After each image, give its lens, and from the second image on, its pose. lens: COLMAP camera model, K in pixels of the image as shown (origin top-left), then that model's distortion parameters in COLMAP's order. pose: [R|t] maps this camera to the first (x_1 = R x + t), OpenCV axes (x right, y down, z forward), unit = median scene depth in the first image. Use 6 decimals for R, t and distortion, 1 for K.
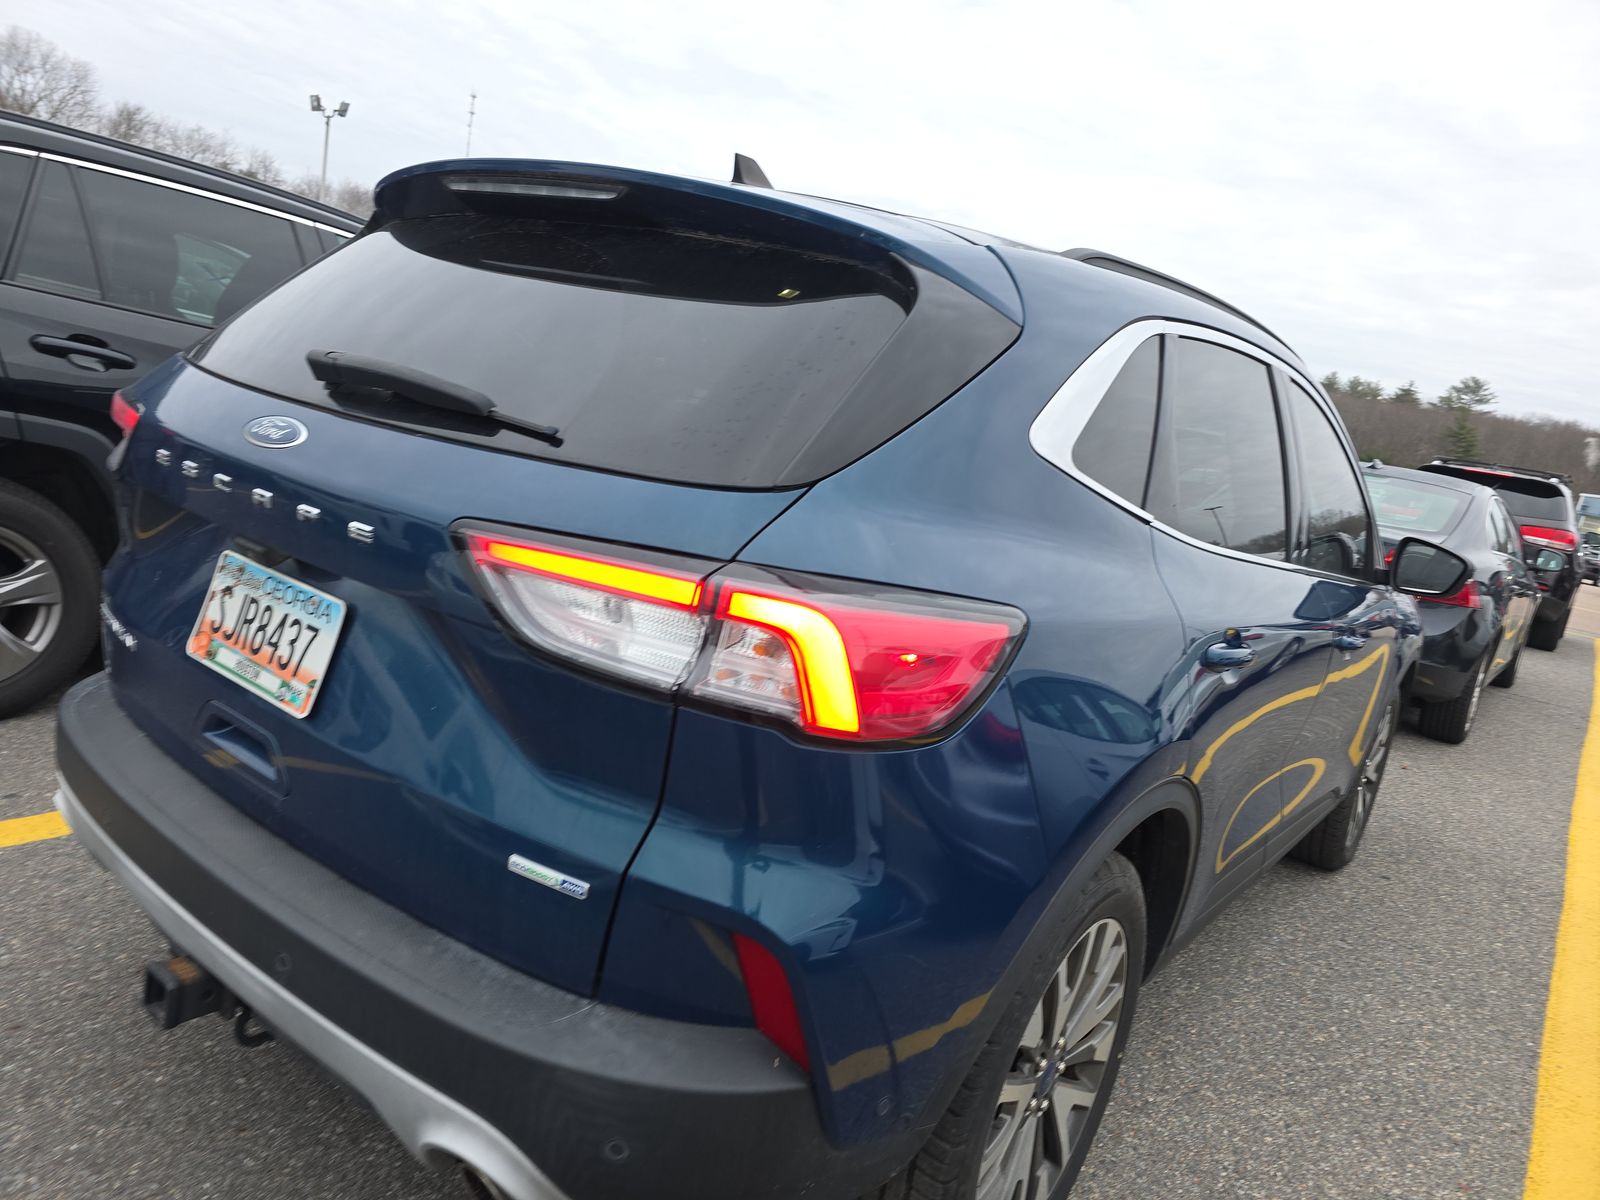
lens RADIAL K [[1154.4, 0, 800.0], [0, 1154.4, 600.0], [0, 0, 1]] dist [0.046271, -0.027812]
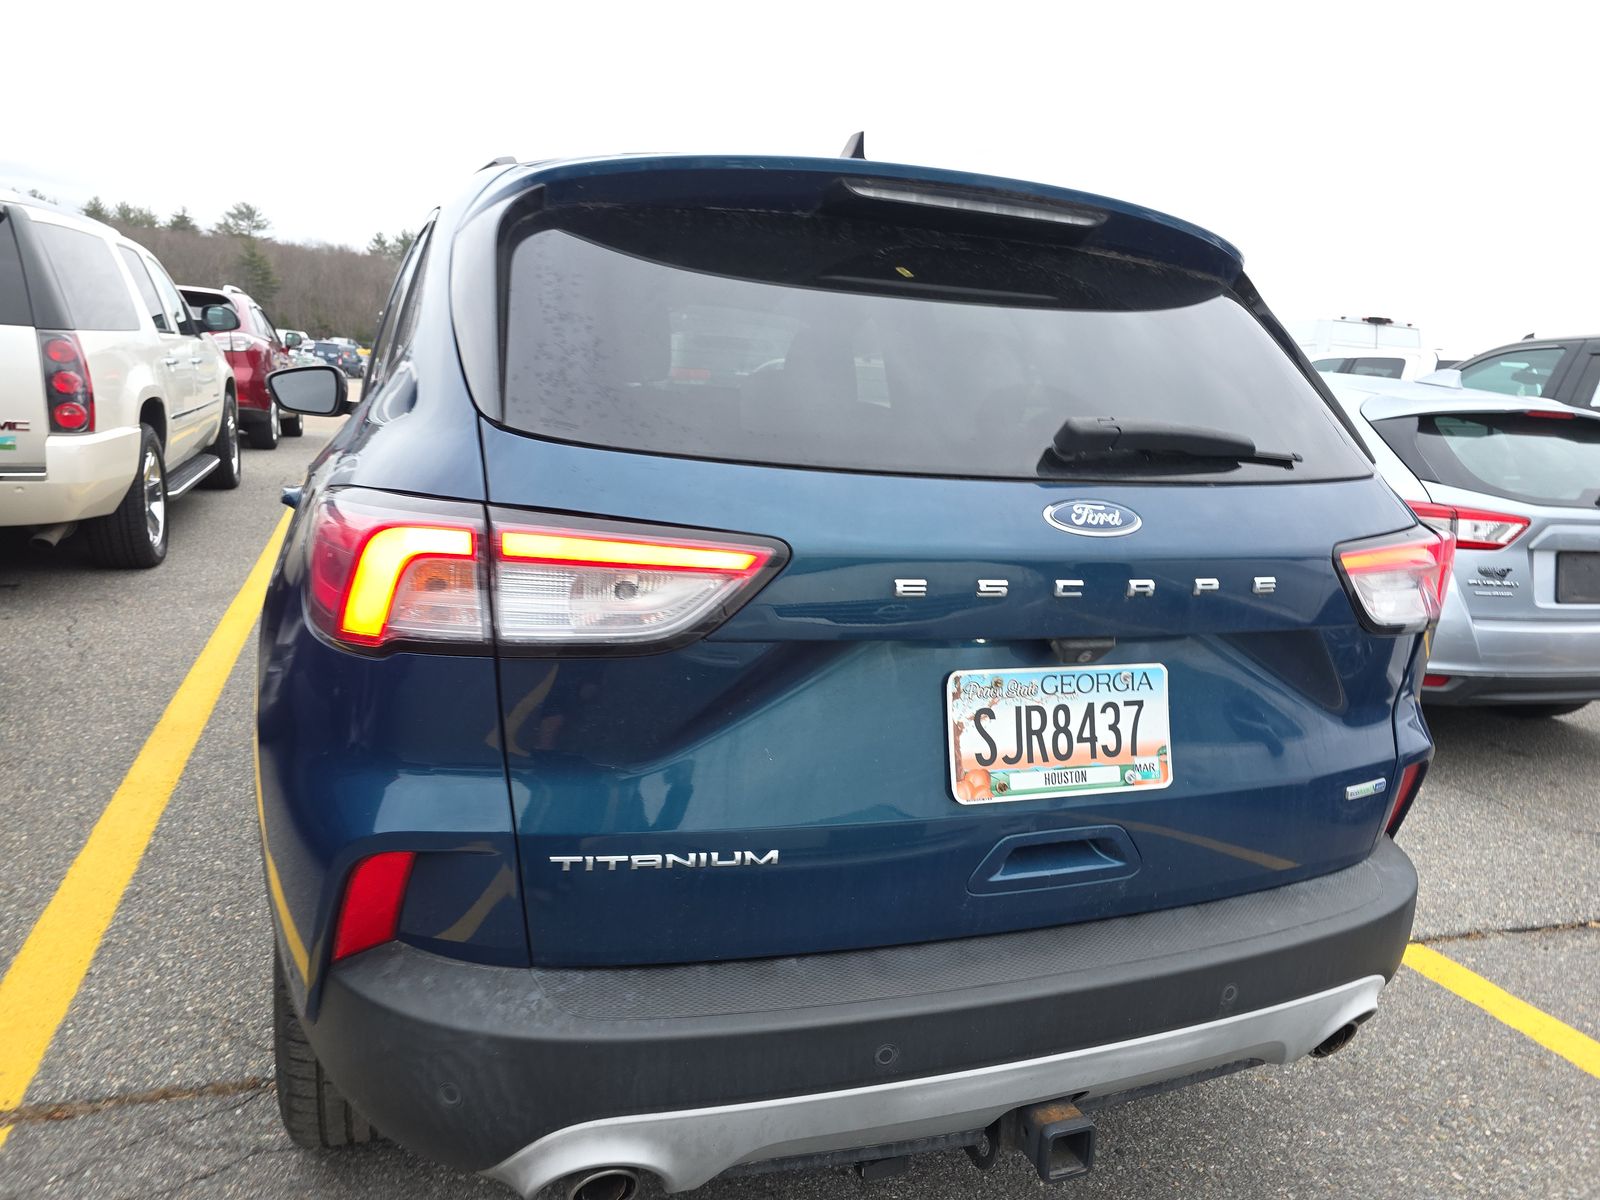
lens RADIAL K [[1148.5, 0, 825.7], [0, 1148.5, 592.7], [0, 0, 1]] dist [0.070394, -0.068896]
pose [[0.483220, -0.294829, 0.824363, -1.214885], [0.168608, 0.955305, 0.242827, -0.316856], [-0.859110, 0.021655, 0.511332, 0.665449]]
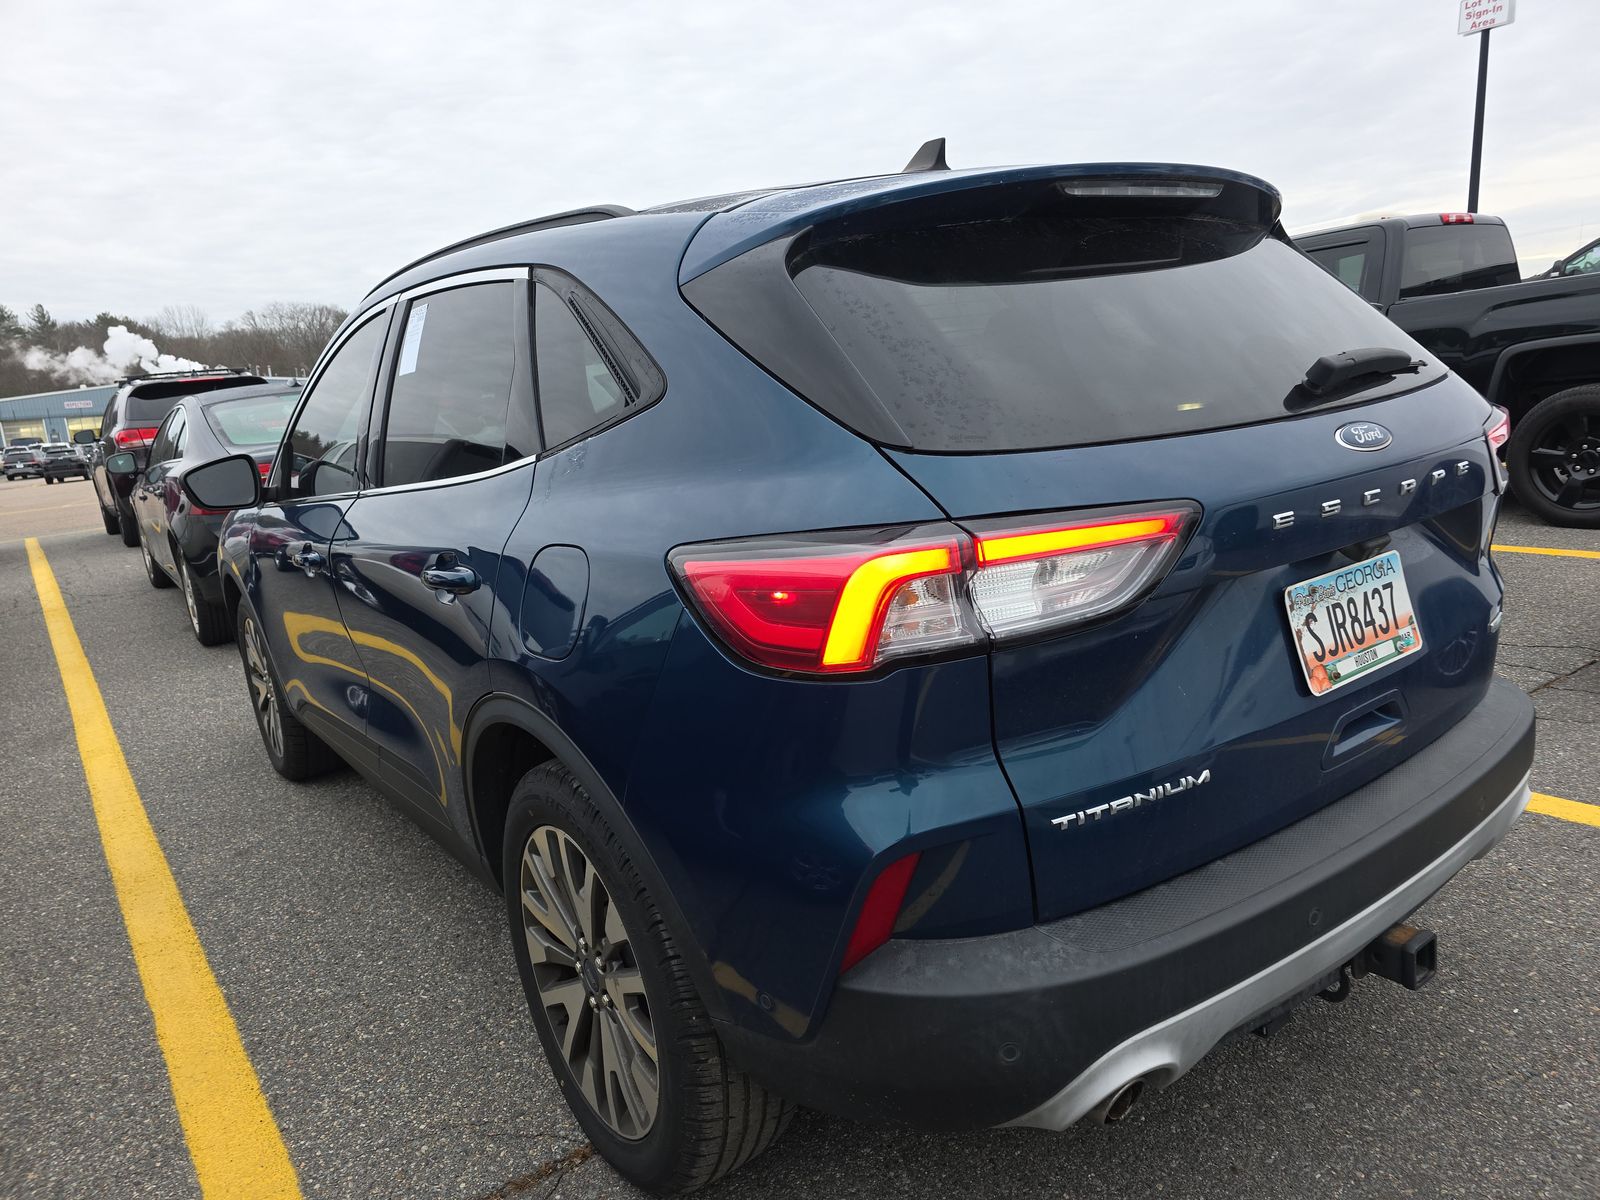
lens RADIAL K [[1148.5, 0, 825.7], [0, 1148.5, 592.7], [0, 0, 1]] dist [0.070394, -0.068896]
pose [[0.199108, -0.378165, 0.904073, -1.464567], [0.299495, 0.901887, 0.311291, -0.462046], [-0.933091, 0.208784, 0.292831, 1.091070]]
